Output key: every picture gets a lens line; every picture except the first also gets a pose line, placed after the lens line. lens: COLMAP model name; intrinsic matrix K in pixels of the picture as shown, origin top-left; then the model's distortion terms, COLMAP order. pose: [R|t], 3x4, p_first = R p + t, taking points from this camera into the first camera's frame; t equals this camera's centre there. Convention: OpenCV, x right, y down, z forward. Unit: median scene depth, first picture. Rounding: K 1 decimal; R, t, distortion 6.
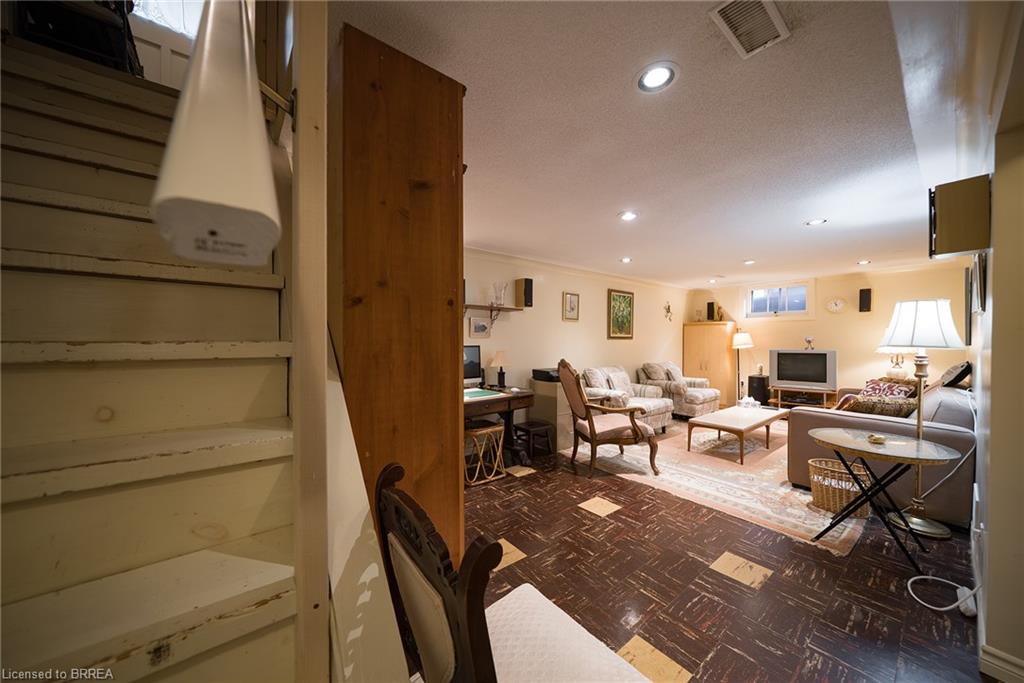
lens RADIAL K [[349.9, 0, 511.3], [0, 349.9, 341.0], [0, 0, 1]] dist [-0.008272, -0.000224]
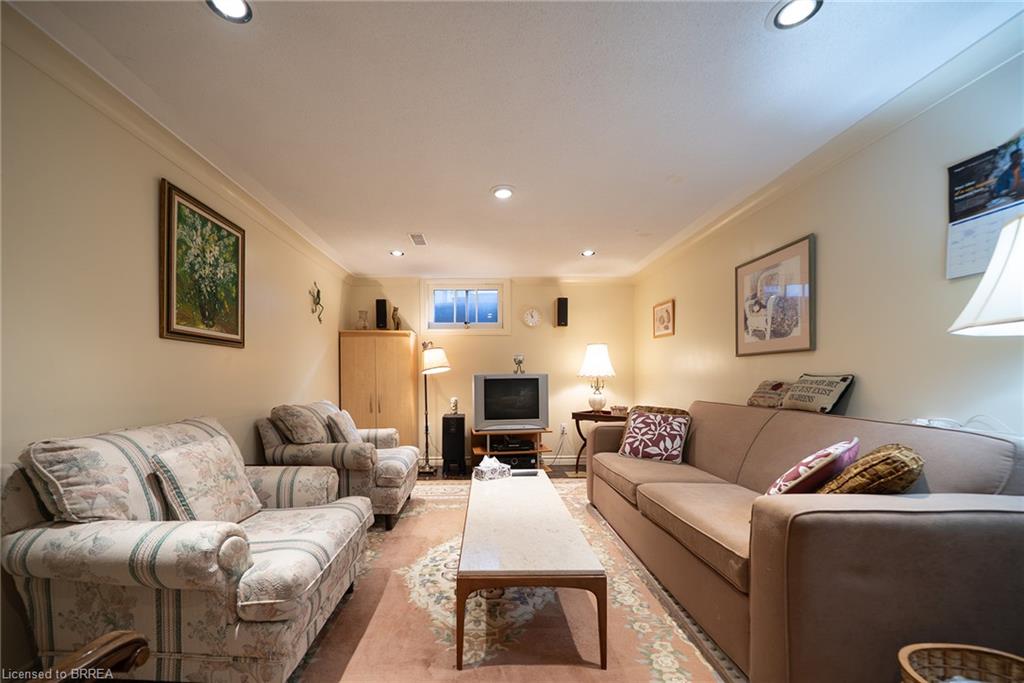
lens RADIAL K [[349.9, 0, 452.9], [0, 349.9, 388.4], [0, 0, 1]] dist [-0.008272, -0.000224]
pose [[0.612011, -0.018191, 0.790640, 0.198627], [0.006592, 0.999818, 0.017901, 0.039360], [-0.790821, -0.005744, 0.612020, 0.632290]]
